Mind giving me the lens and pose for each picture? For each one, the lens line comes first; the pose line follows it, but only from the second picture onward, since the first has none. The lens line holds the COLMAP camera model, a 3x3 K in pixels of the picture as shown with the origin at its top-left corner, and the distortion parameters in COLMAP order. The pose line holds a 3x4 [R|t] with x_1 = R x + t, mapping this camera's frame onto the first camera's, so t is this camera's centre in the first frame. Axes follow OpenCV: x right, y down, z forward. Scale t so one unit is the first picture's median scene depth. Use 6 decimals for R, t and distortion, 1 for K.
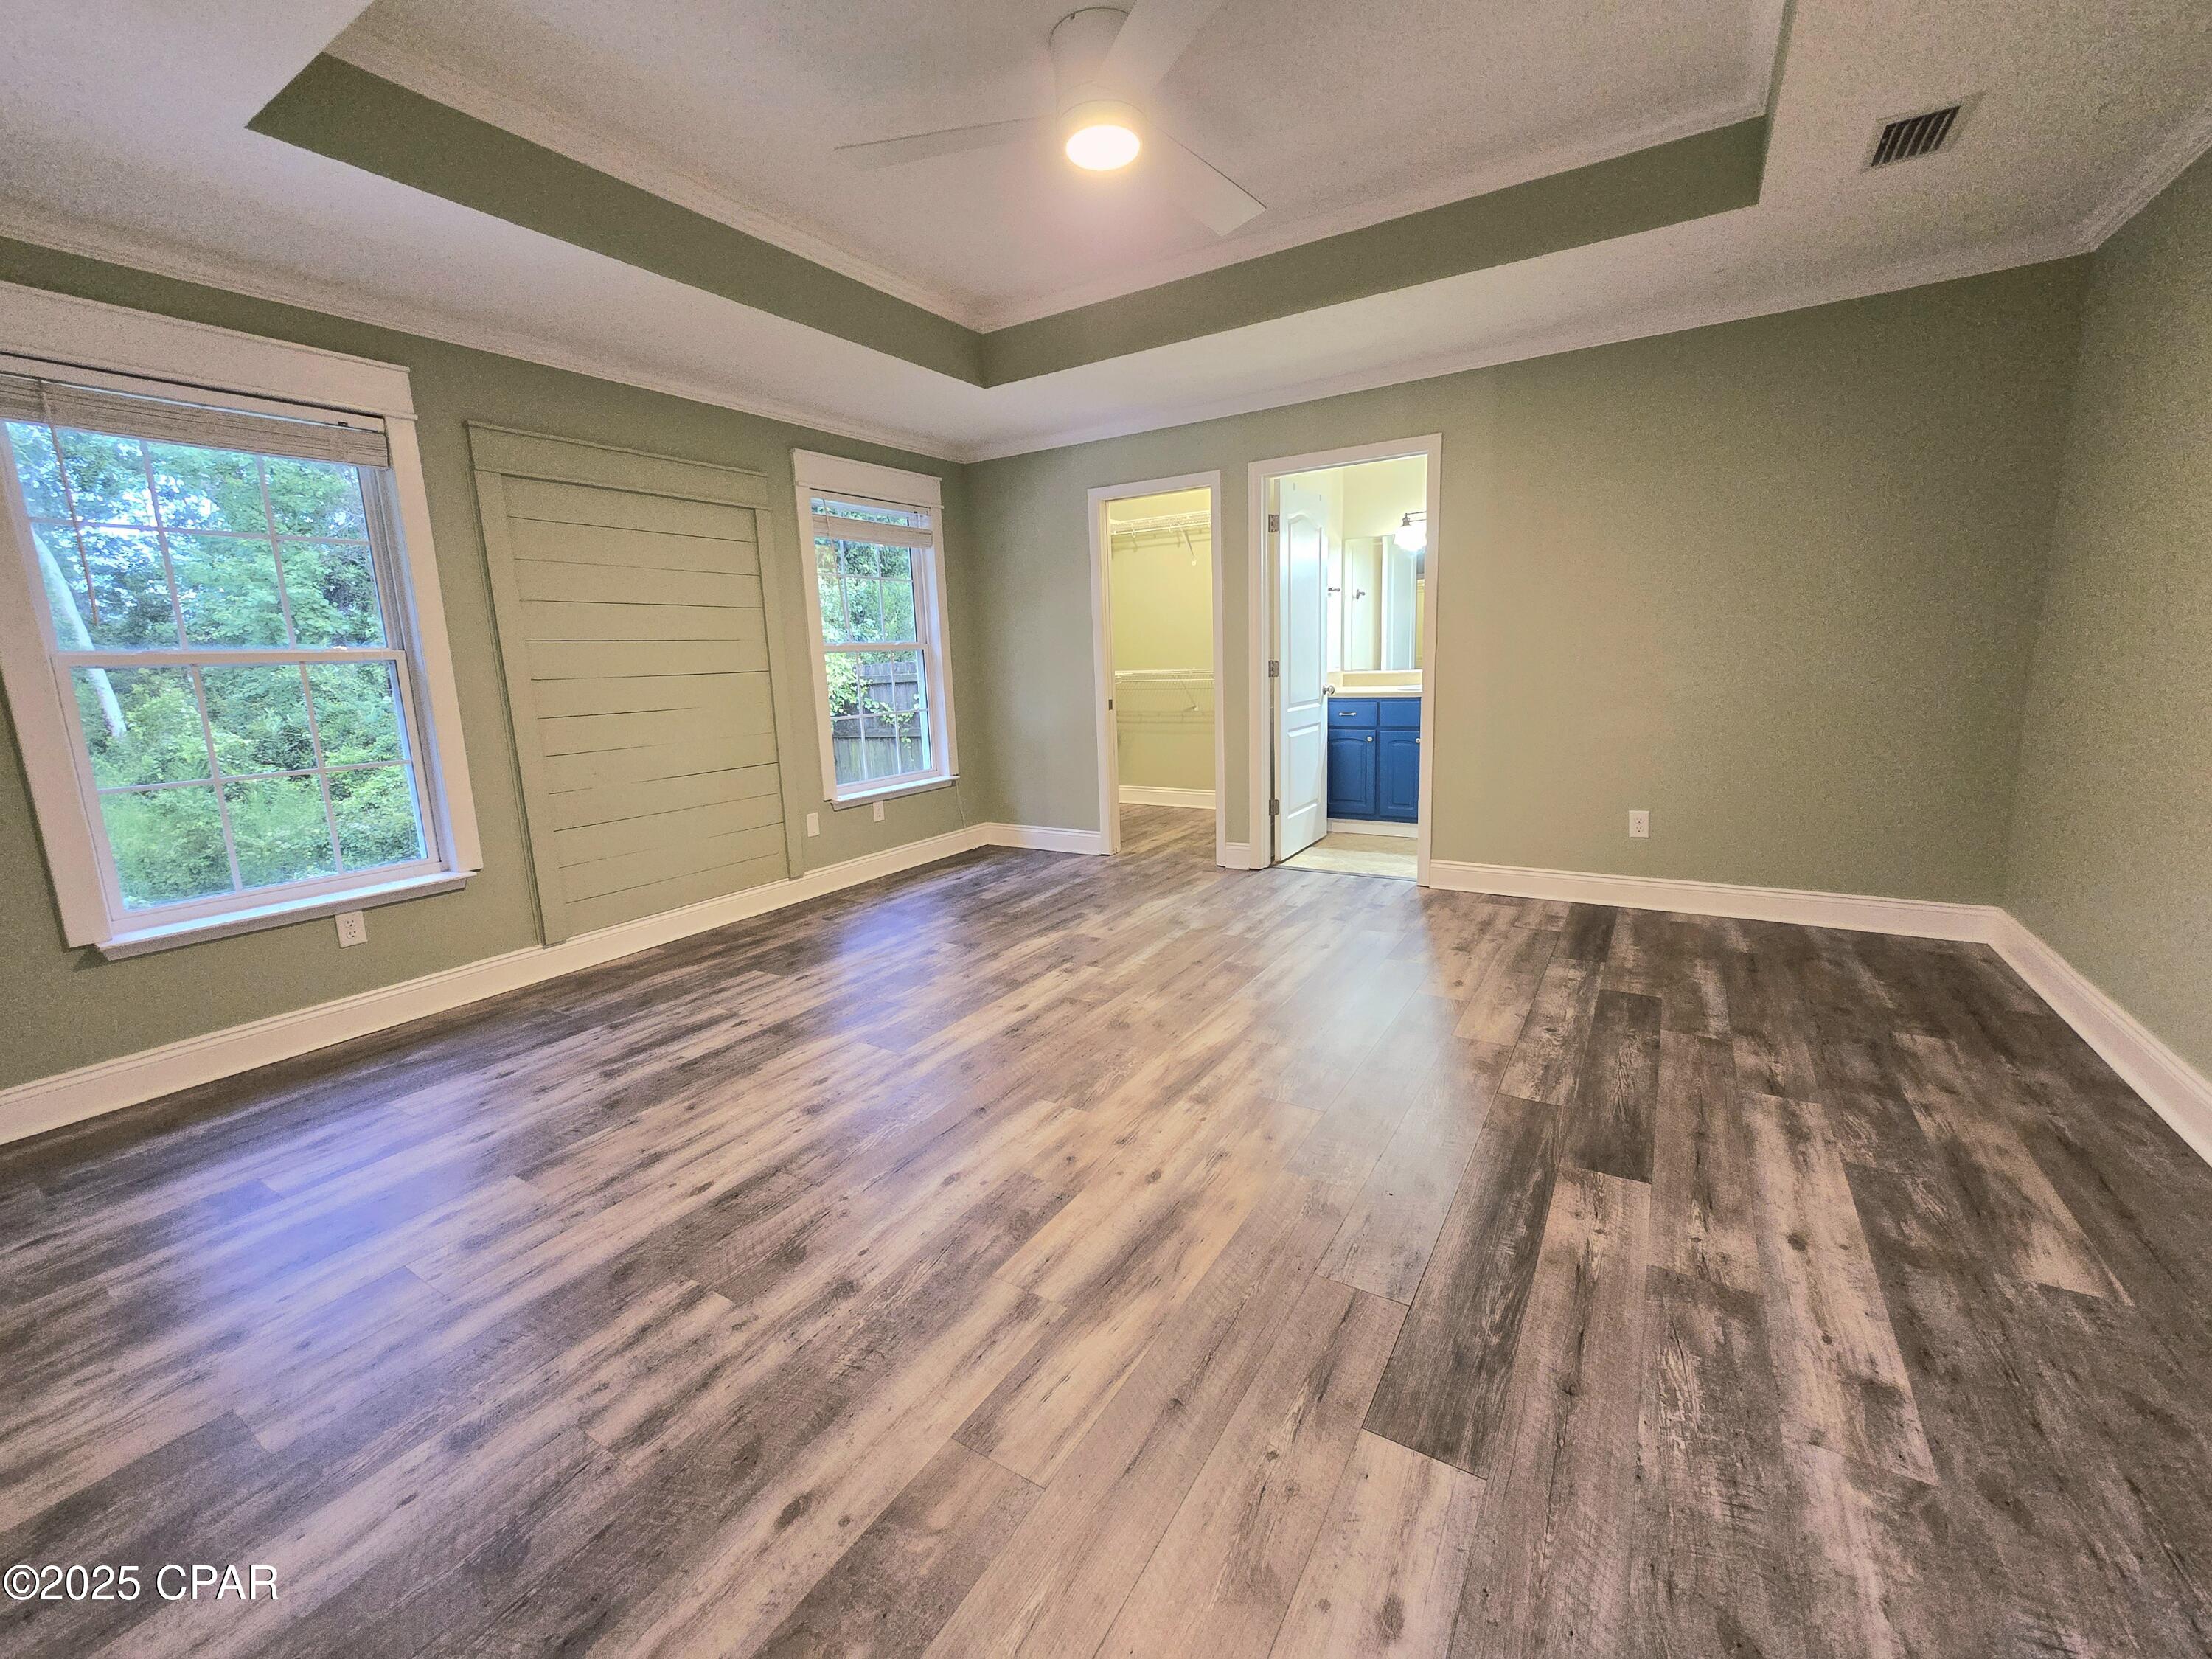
lens RADIAL K [[899.7, 0, 1103.9], [0, 899.7, 817.1], [0, 0, 1]] dist [-0.000539, -0.000030]
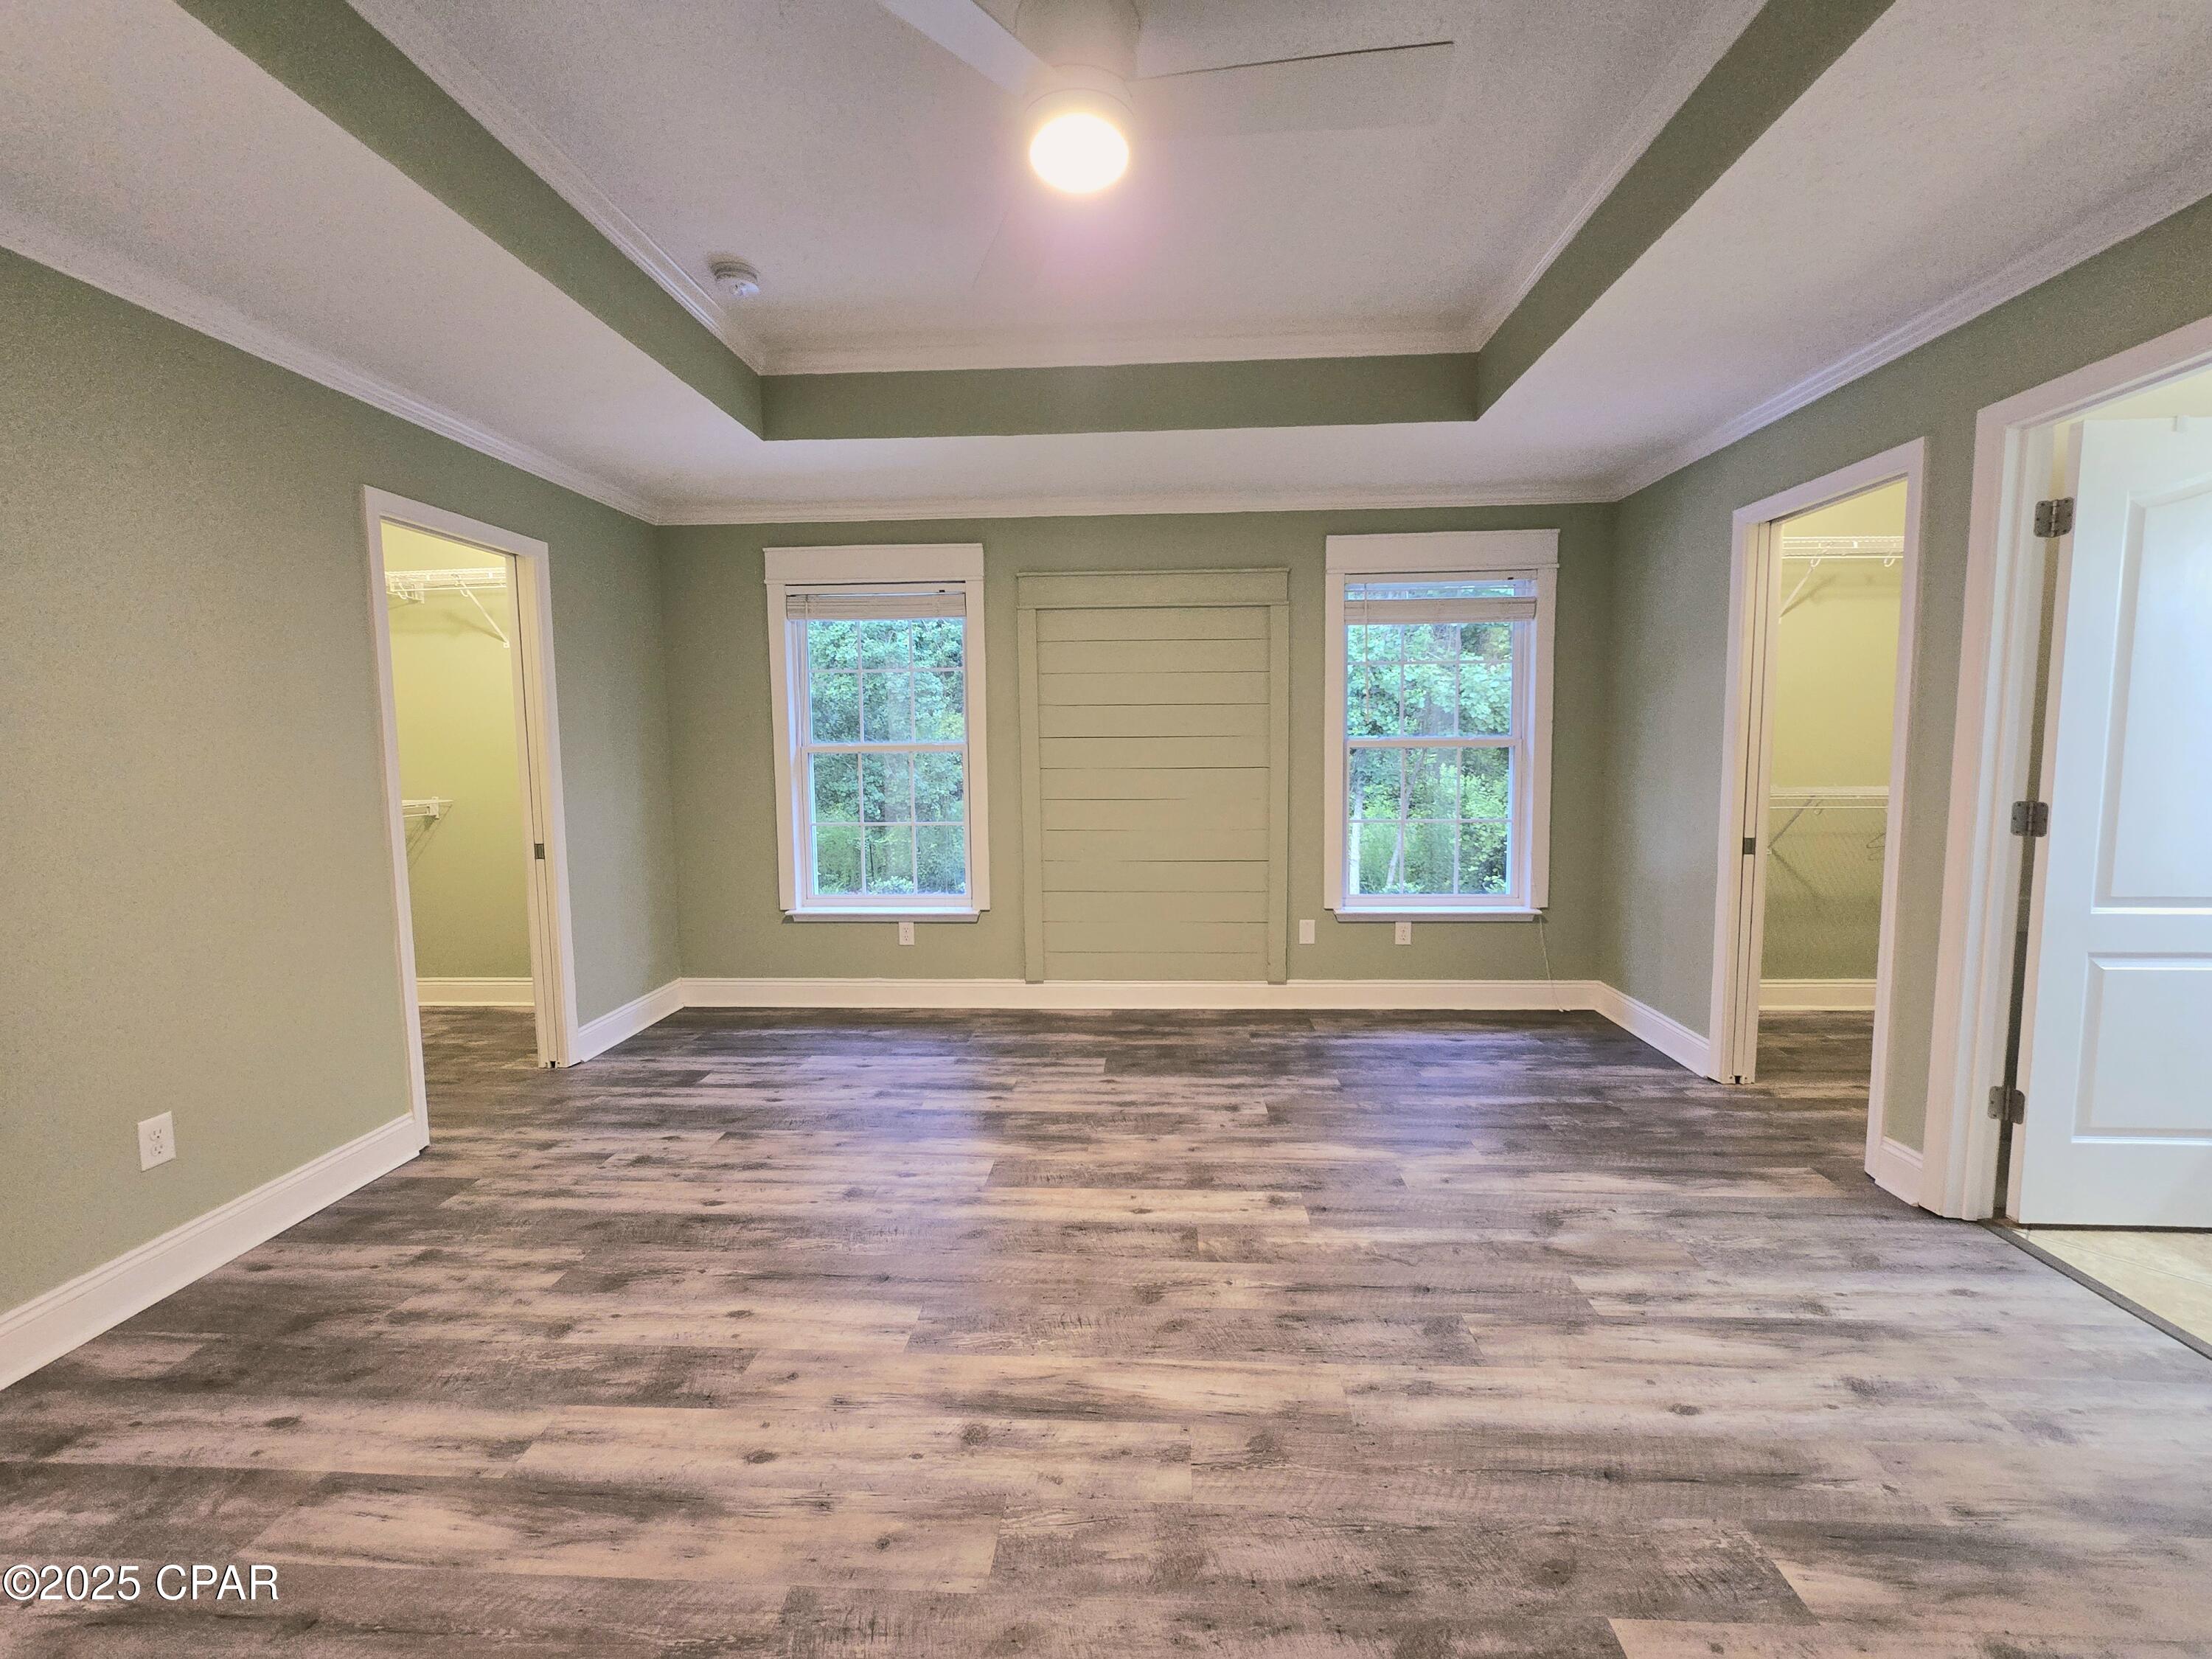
lens RADIAL K [[896.1, 0, 1108.5], [0, 896.1, 819.4], [0, 0, 1]] dist [-0.002278, -0.000441]
pose [[0.487405, 0.108036, -0.866467, 0.543492], [-0.160511, 0.986492, 0.032711, -0.154075], [0.858297, 0.123134, 0.498162, 0.519249]]
